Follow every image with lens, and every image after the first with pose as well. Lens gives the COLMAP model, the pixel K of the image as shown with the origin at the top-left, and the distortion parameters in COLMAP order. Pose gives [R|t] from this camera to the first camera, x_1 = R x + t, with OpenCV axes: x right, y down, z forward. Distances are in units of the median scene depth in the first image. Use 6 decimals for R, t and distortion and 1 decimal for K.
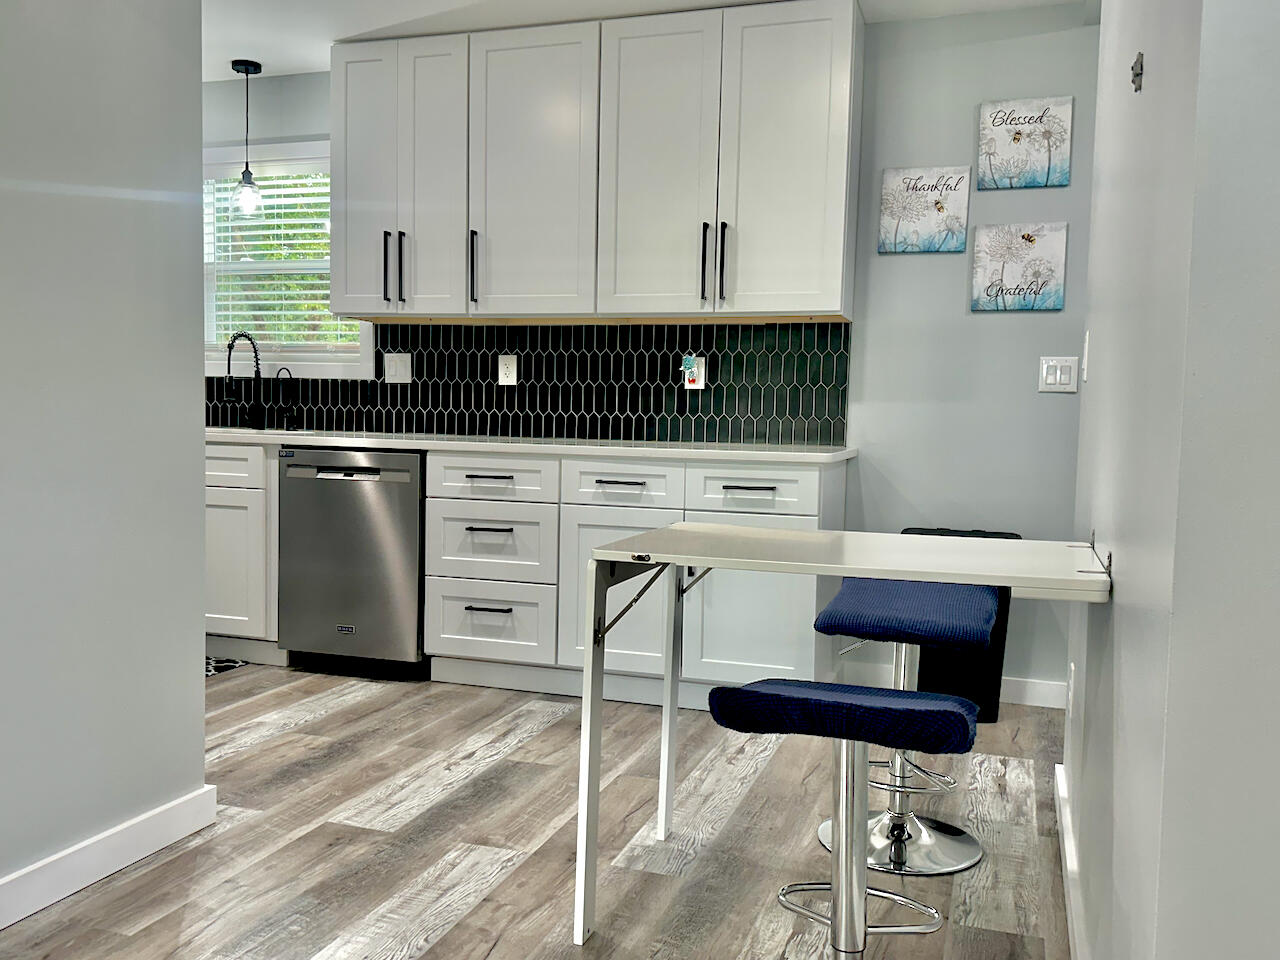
lens RADIAL K [[1071.2, 0, 640.0], [0, 1071.2, 480.0], [0, 0, 1]] dist [0.204808, -0.463214]
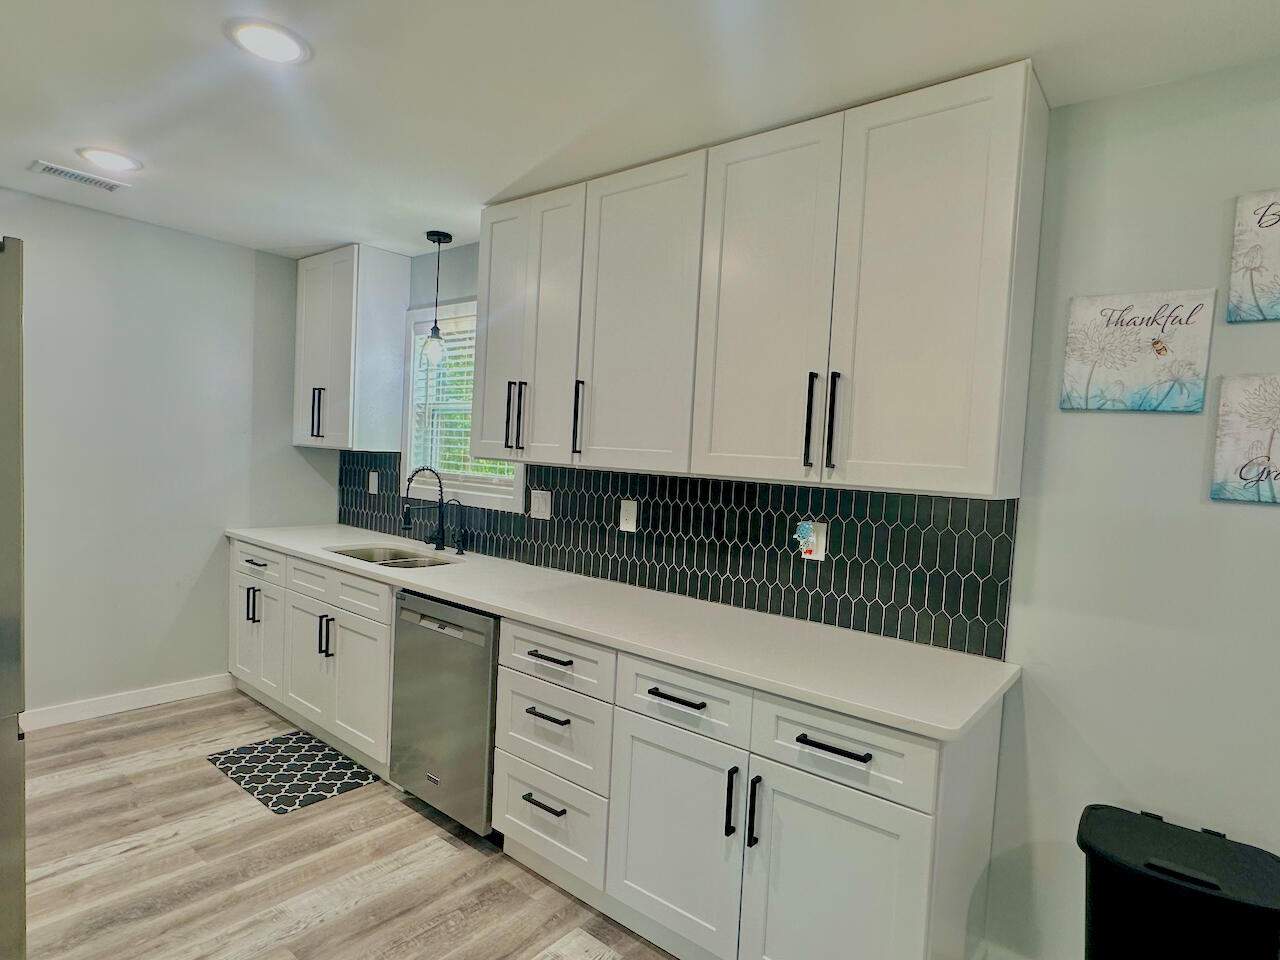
lens RADIAL K [[703.6, 0, 637.9], [0, 703.6, 485.3], [0, 0, 1]] dist [-0.001388, -0.000831]
pose [[0.936559, 0.044121, -0.347721, 0.120359], [-0.056470, 0.998080, -0.025453, -0.130474], [0.345931, 0.043474, 0.937252, 0.461383]]
